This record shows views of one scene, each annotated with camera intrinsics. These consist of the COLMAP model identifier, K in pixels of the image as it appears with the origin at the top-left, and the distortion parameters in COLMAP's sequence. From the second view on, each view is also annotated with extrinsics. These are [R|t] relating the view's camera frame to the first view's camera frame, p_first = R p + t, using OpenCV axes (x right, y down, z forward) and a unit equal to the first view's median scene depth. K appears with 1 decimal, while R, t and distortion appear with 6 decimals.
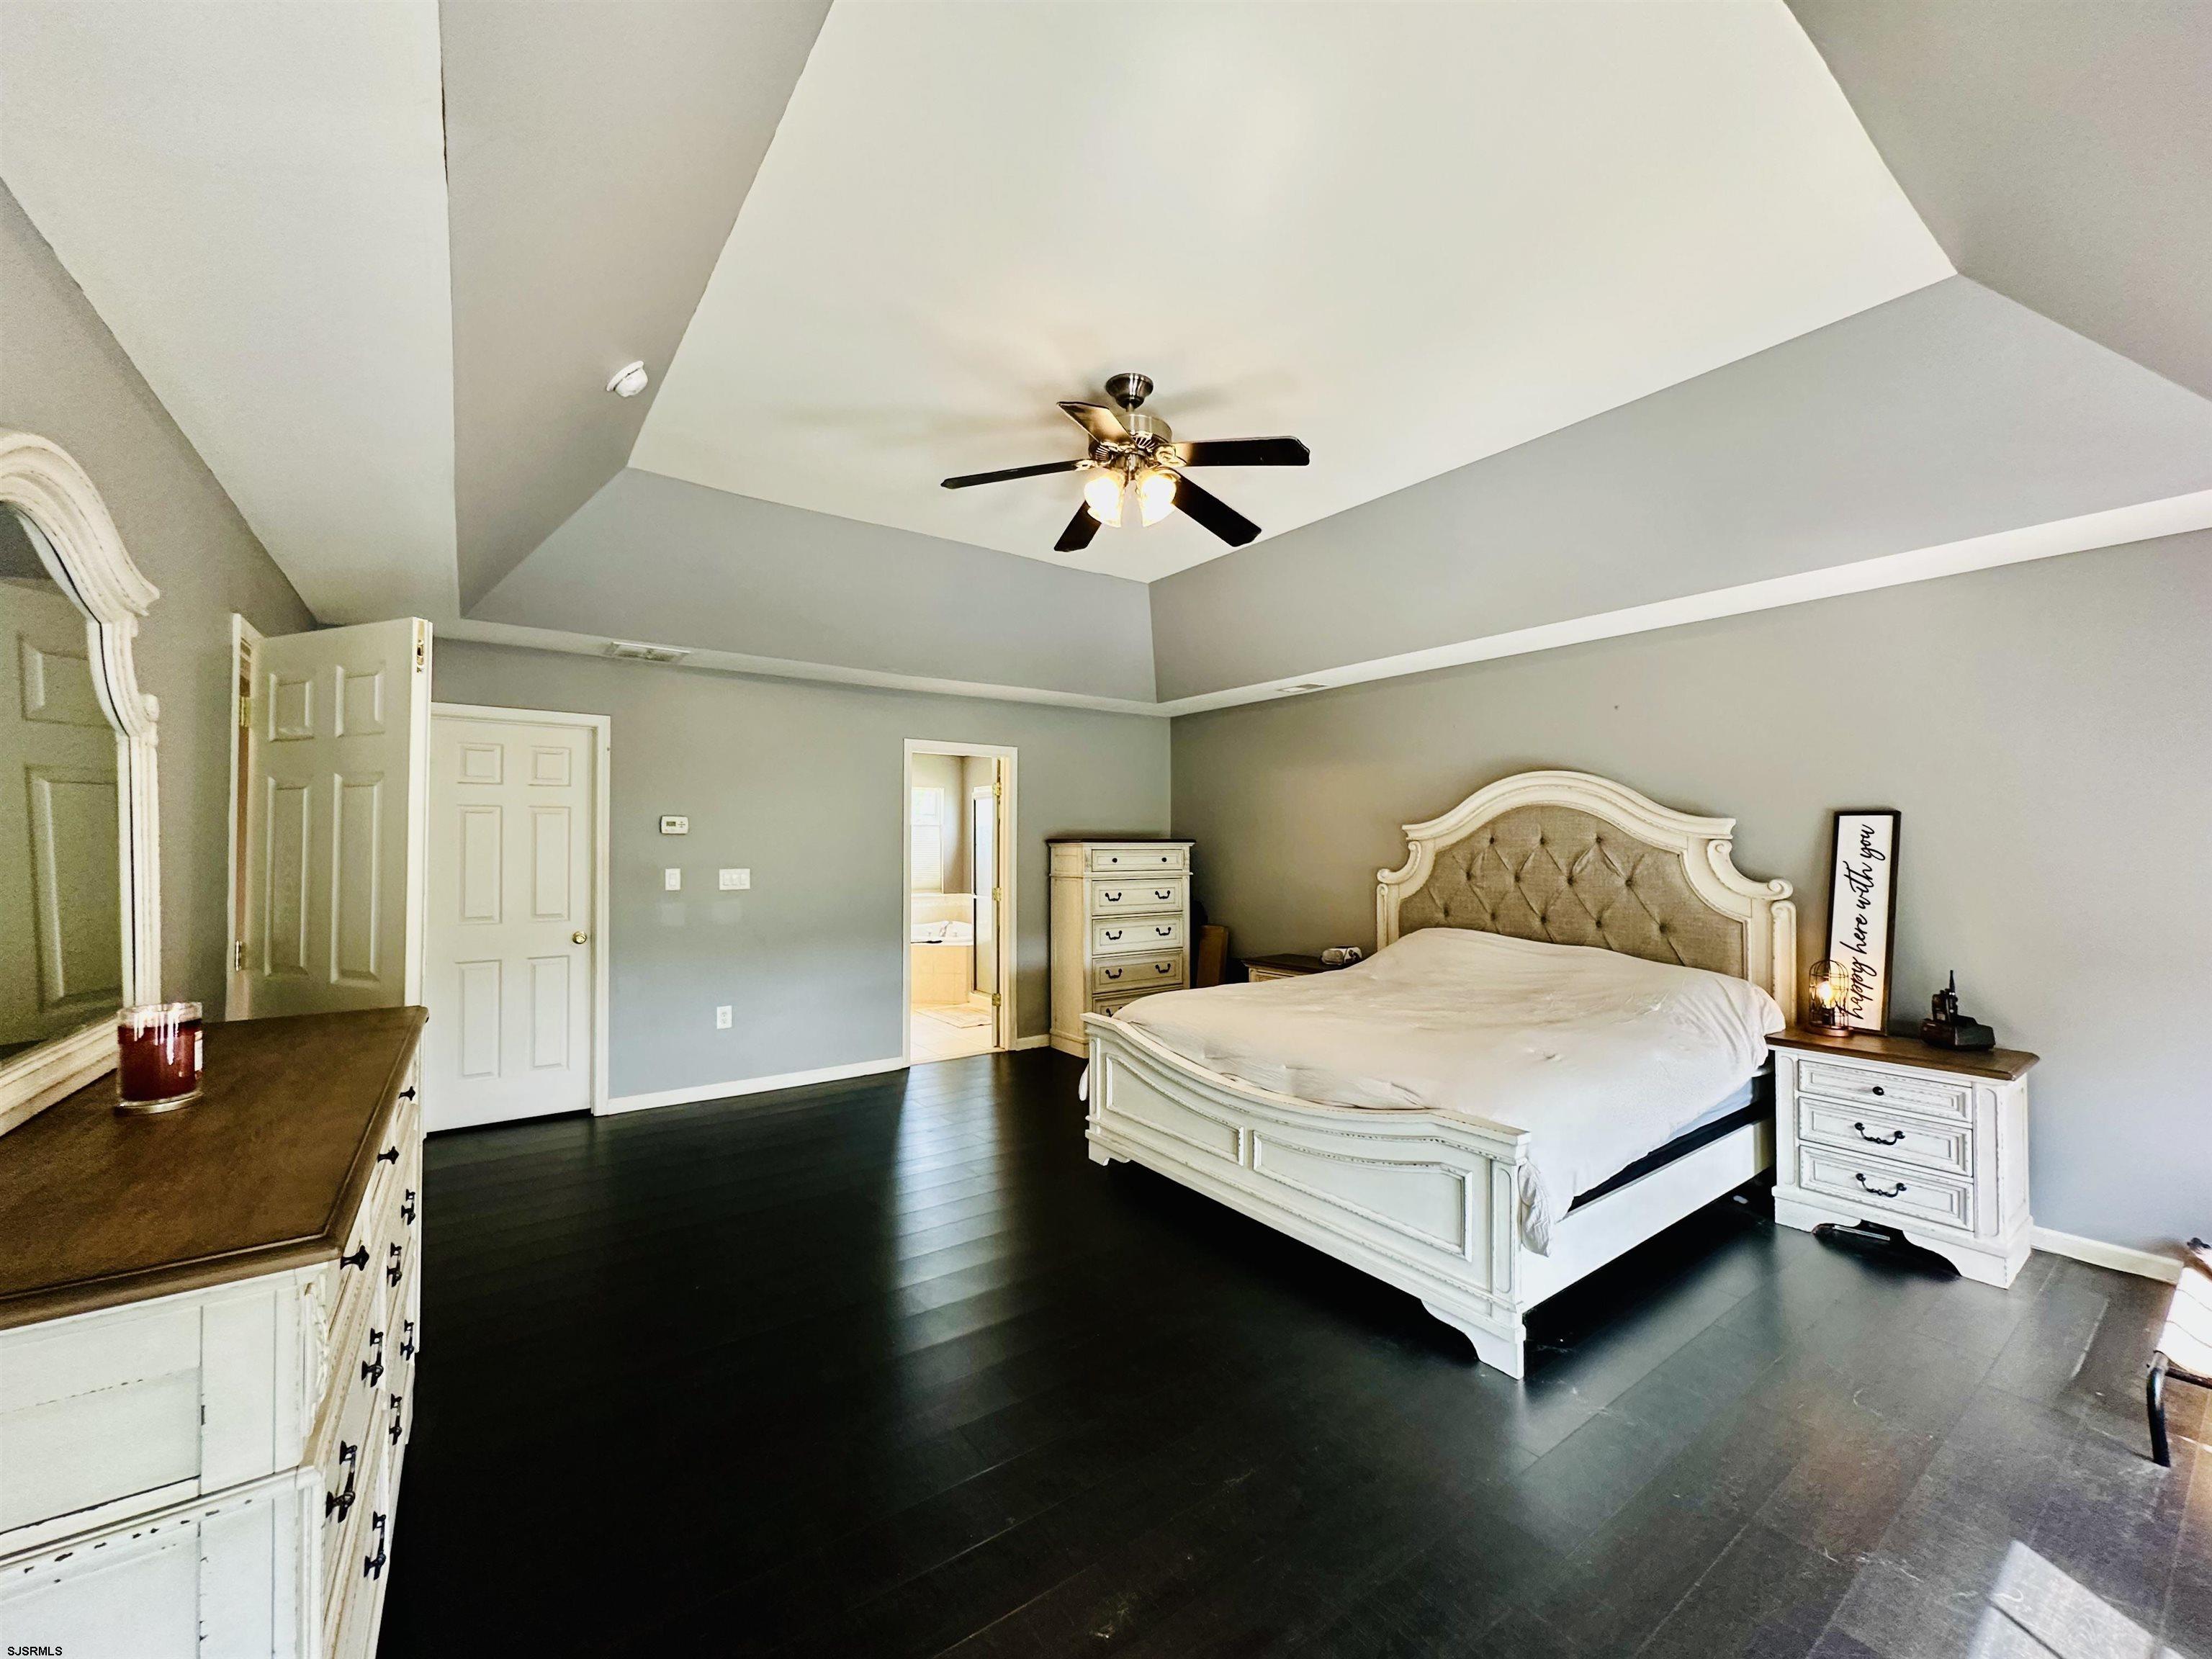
lens RADIAL K [[883.1, 0, 1107.5], [0, 883.1, 835.5], [0, 0, 1]] dist [-0.001178, -0.000025]
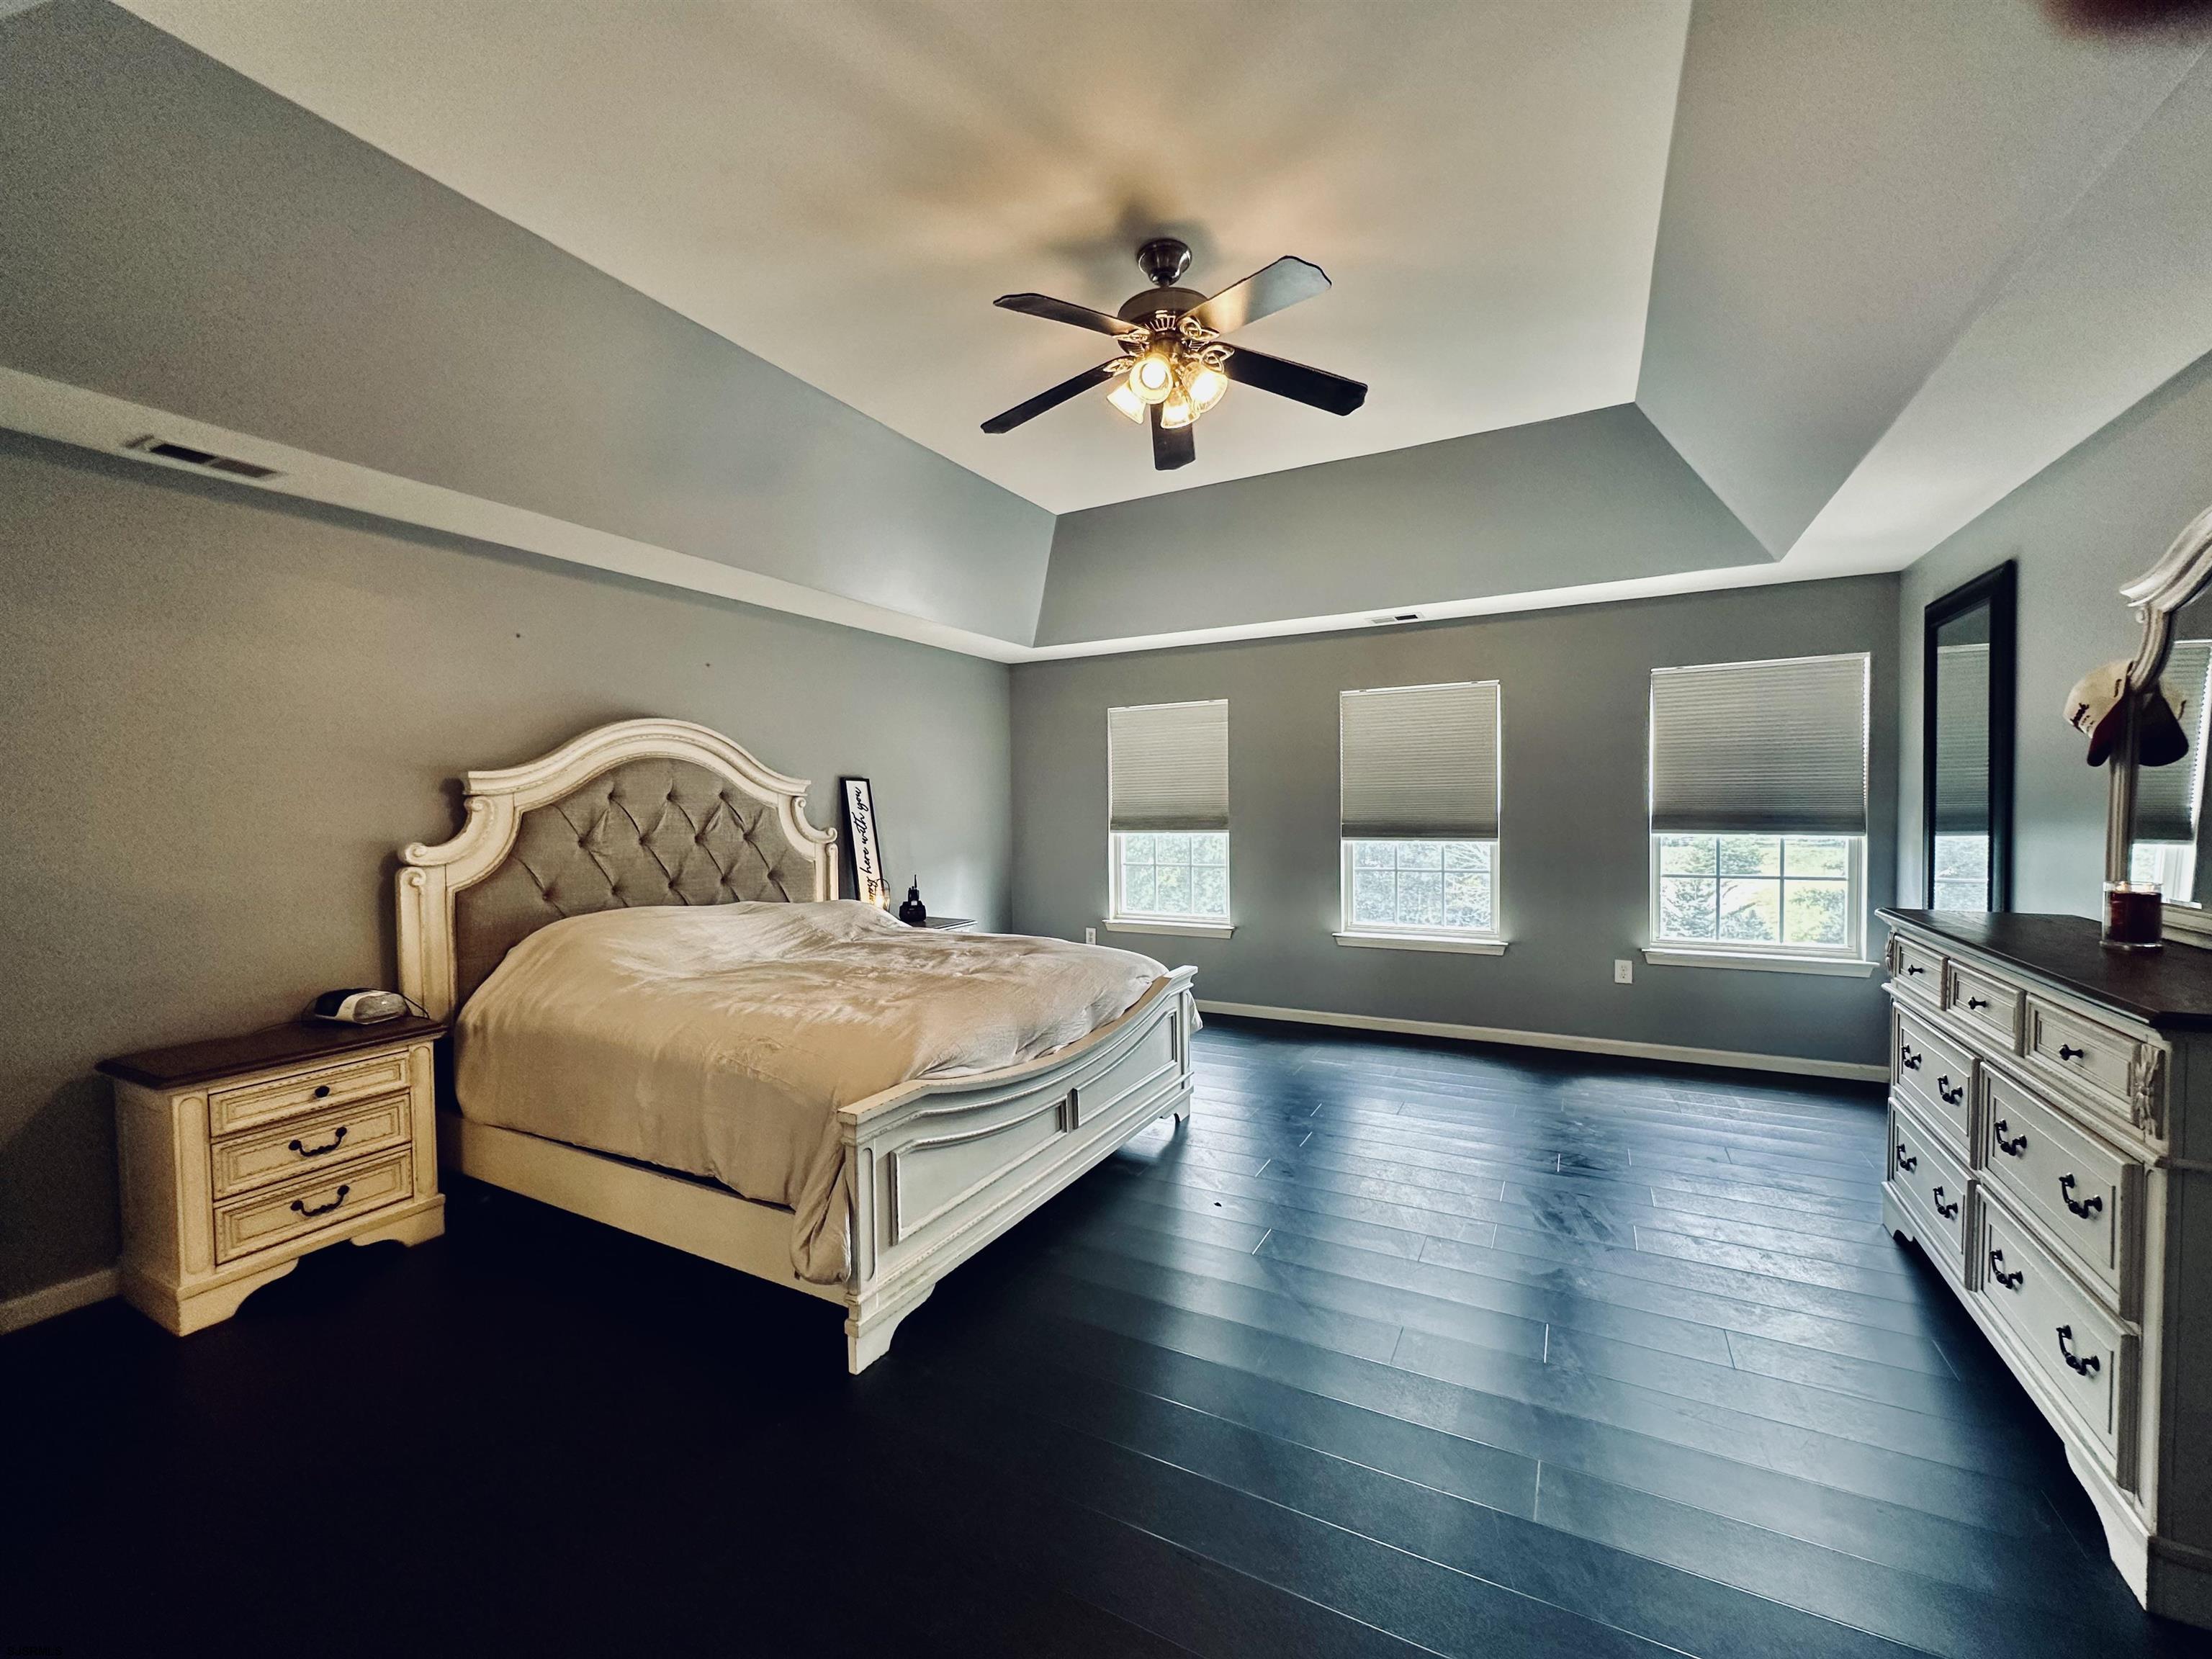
lens RADIAL K [[883.1, 0, 1106.7], [0, 883.1, 832.0], [0, 0, 1]] dist [-0.001178, -0.000025]
pose [[-0.434882, -0.021312, 0.900235, -0.511194], [0.004727, 0.999652, 0.025949, 0.020792], [-0.900475, 0.015540, -0.434630, 0.993023]]
